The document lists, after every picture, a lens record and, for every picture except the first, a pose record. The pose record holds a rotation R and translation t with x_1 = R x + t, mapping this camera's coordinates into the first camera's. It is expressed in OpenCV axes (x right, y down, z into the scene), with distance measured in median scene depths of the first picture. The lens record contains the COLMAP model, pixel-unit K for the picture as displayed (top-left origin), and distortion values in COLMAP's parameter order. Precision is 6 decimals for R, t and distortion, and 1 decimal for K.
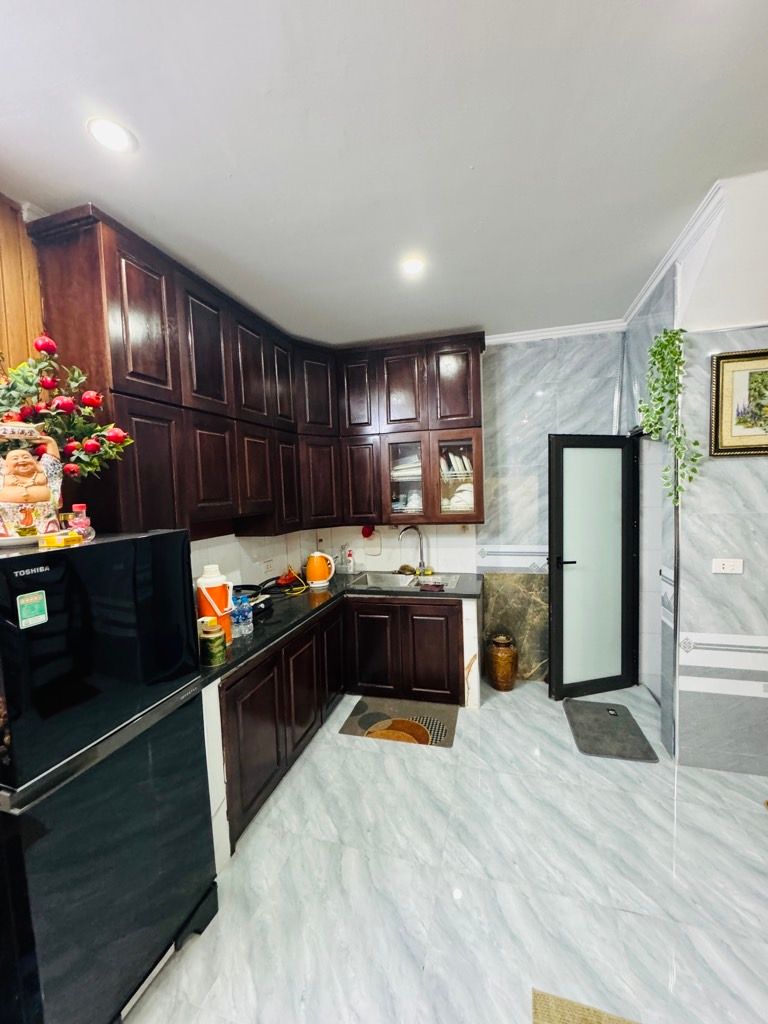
lens RADIAL K [[408.4, 0, 385.0], [0, 408.4, 510.9], [0, 0, 1]] dist [-0.003230, 0.000094]
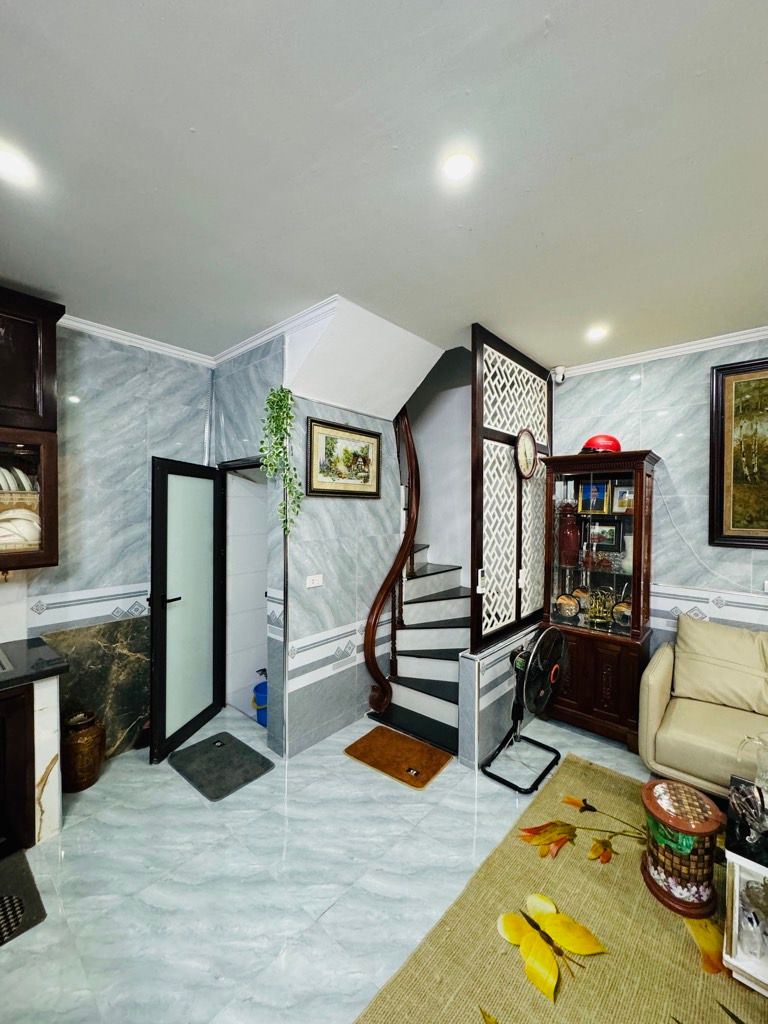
lens RADIAL K [[408.4, 0, 385.0], [0, 408.4, 510.9], [0, 0, 1]] dist [-0.003230, 0.000094]
pose [[0.419580, 0.024969, 0.907375, -0.177863], [0.030250, 0.998682, -0.041470, -0.018833], [-0.907214, 0.044848, 0.418272, 0.177776]]
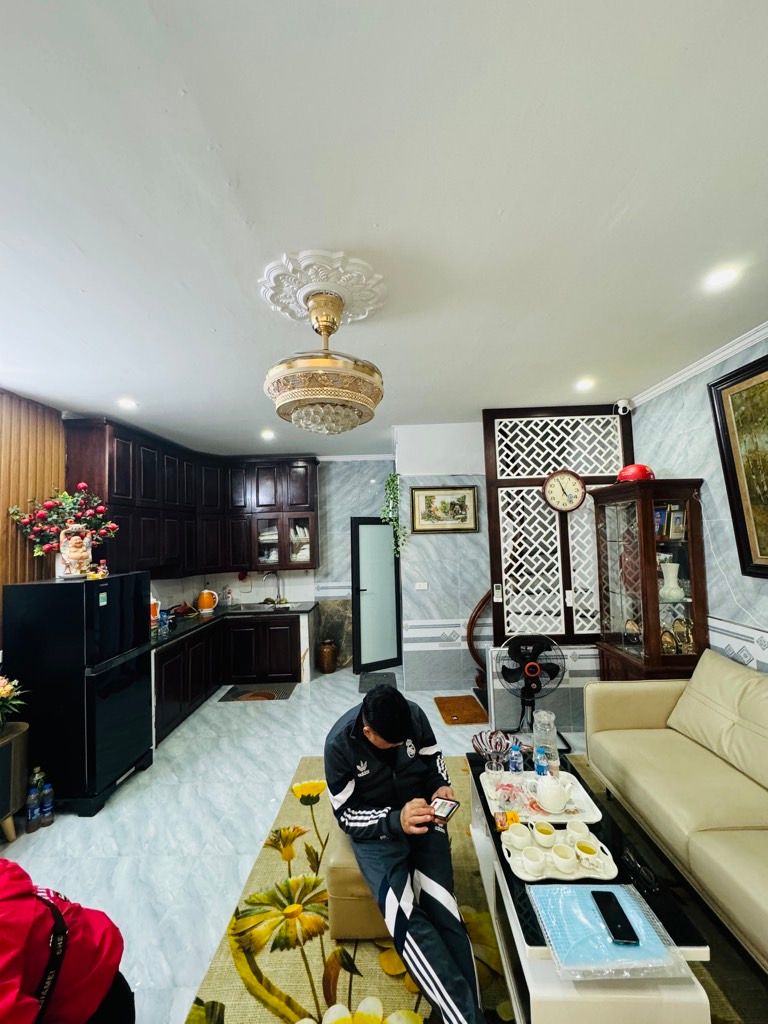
lens RADIAL K [[408.4, 0, 385.0], [0, 408.4, 510.9], [0, 0, 1]] dist [-0.003230, 0.000094]
pose [[0.963305, 0.020197, 0.267648, 0.067251], [0.013543, 0.992238, -0.123616, 0.006491], [-0.268067, 0.122705, 0.955554, -0.714735]]
